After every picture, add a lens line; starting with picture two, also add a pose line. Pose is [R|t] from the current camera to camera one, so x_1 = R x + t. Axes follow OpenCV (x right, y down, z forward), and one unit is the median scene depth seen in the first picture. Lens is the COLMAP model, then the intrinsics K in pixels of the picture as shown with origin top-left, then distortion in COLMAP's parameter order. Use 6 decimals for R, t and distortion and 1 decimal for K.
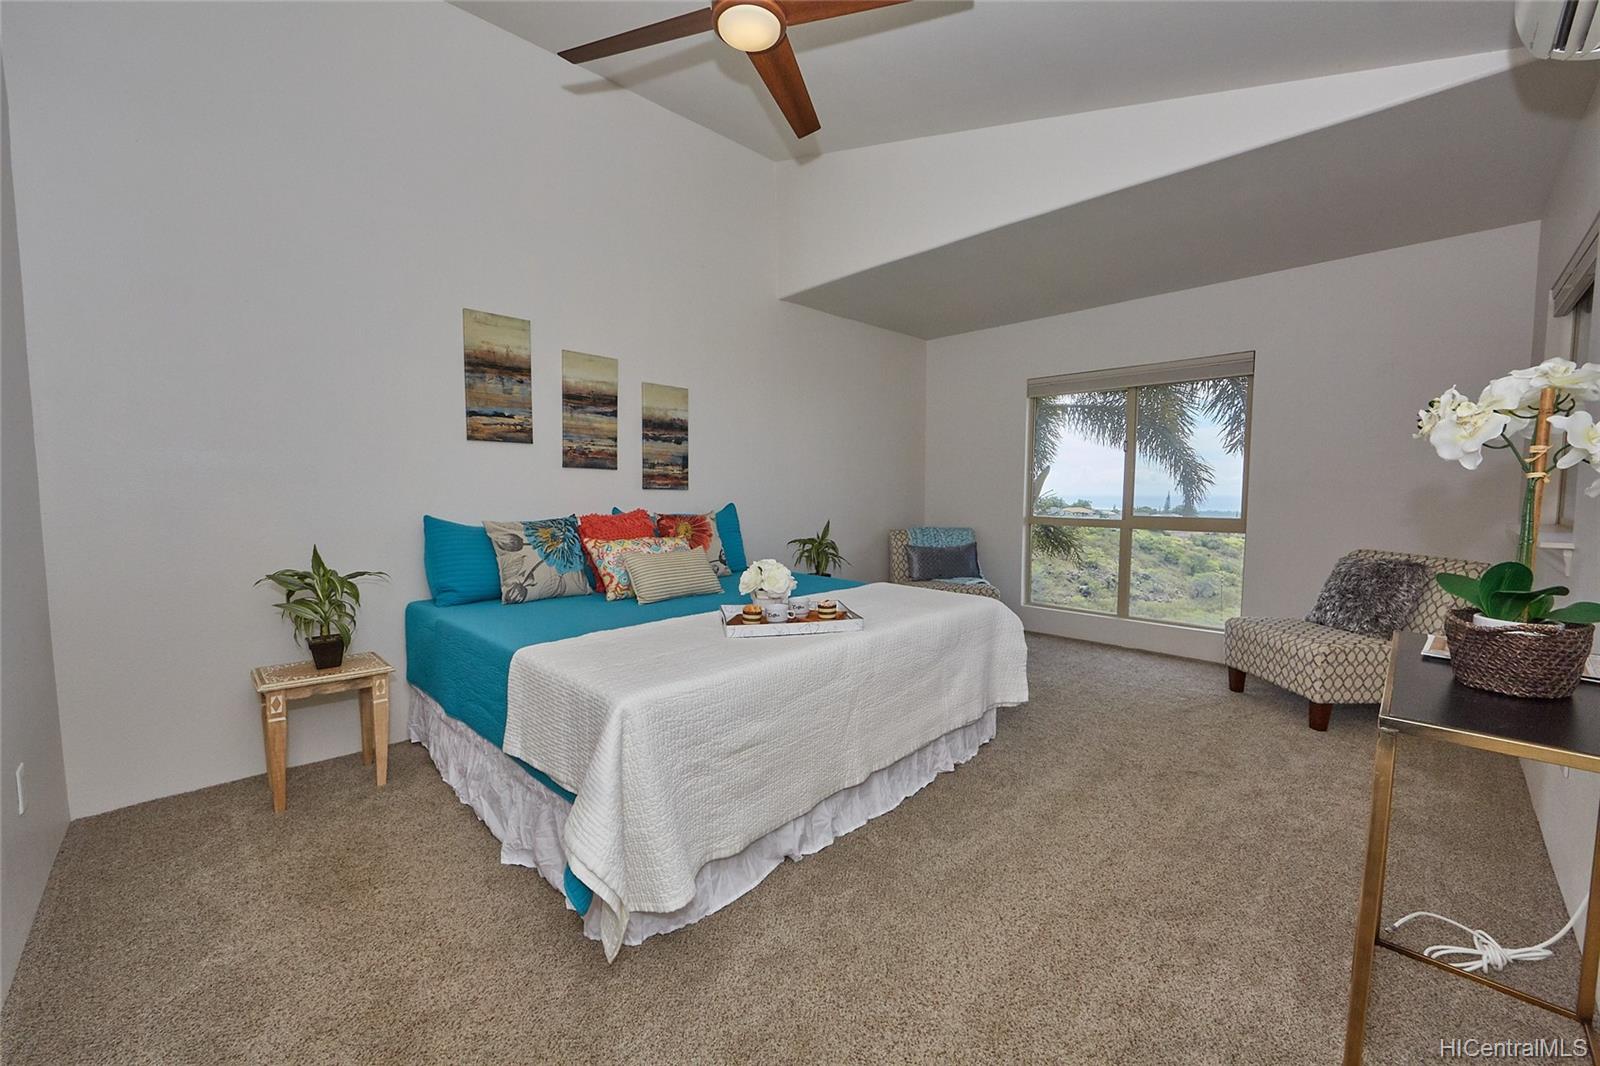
lens RADIAL K [[633.7, 0, 794.9], [0, 633.7, 533.8], [0, 0, 1]] dist [-0.007777, 0.000470]
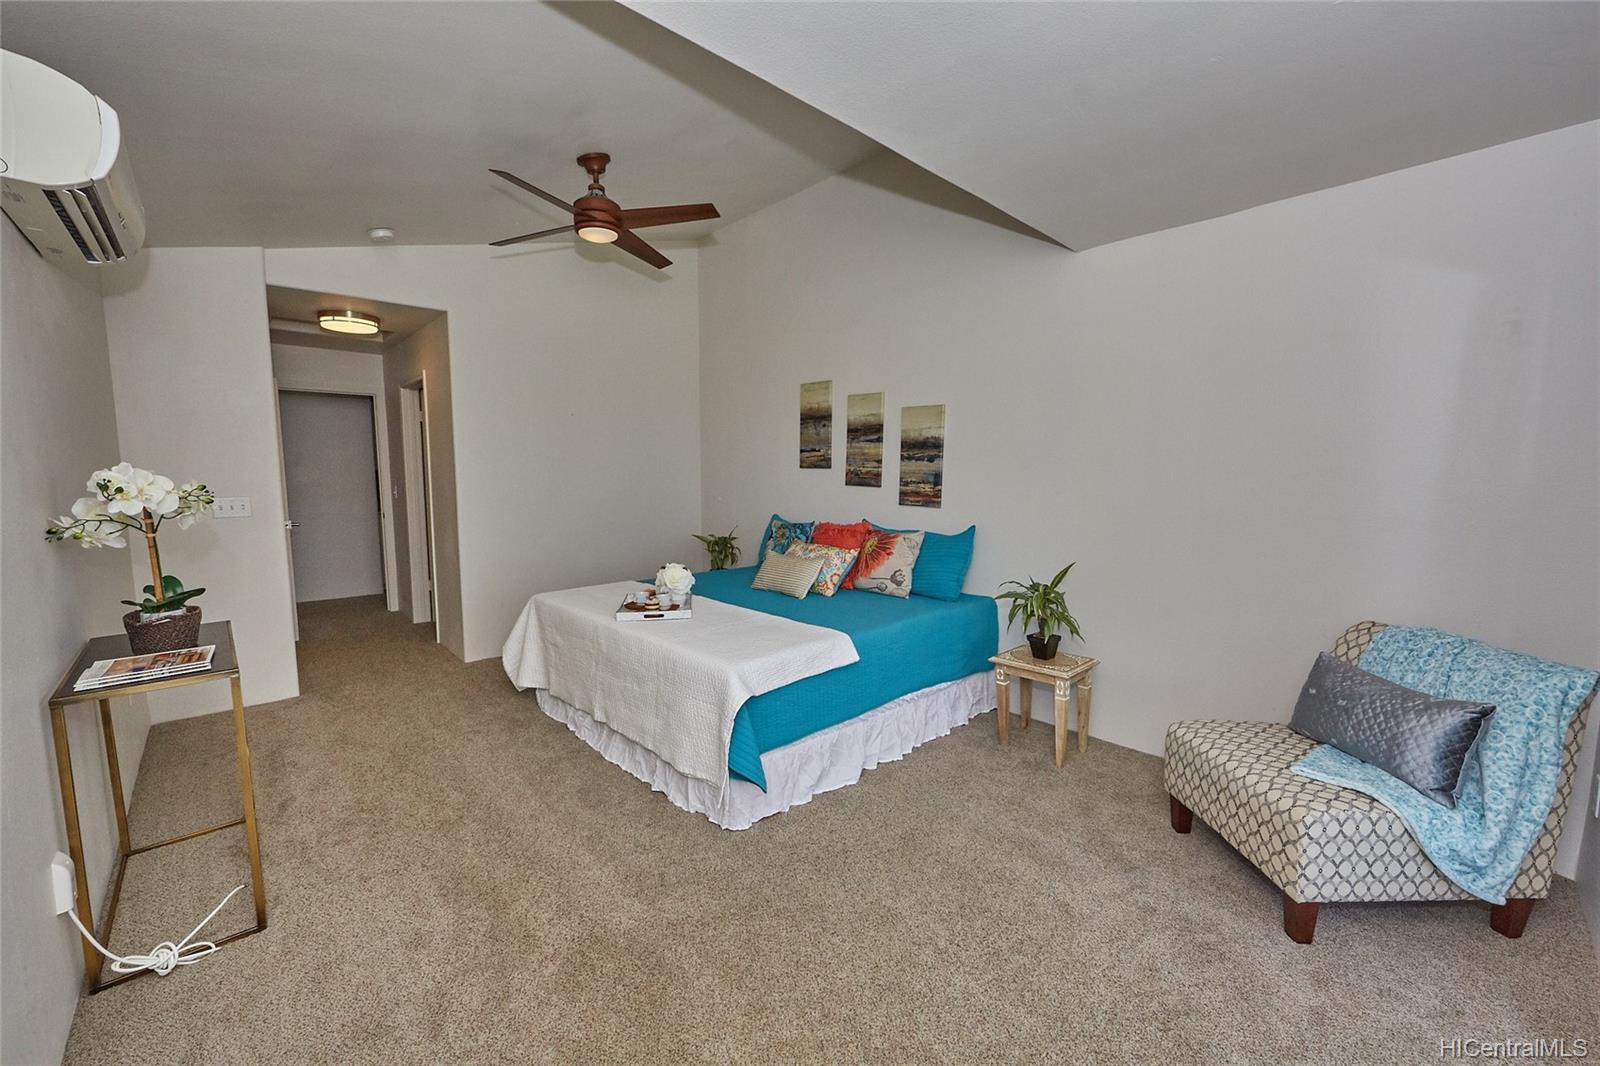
lens RADIAL K [[633.7, 0, 794.9], [0, 633.7, 533.8], [0, 0, 1]] dist [-0.007777, 0.000470]
pose [[-0.029584, 0.100727, -0.994474, 0.872459], [-0.071505, 0.992147, 0.102618, -0.121442], [0.997001, 0.074146, -0.022149, 0.852031]]
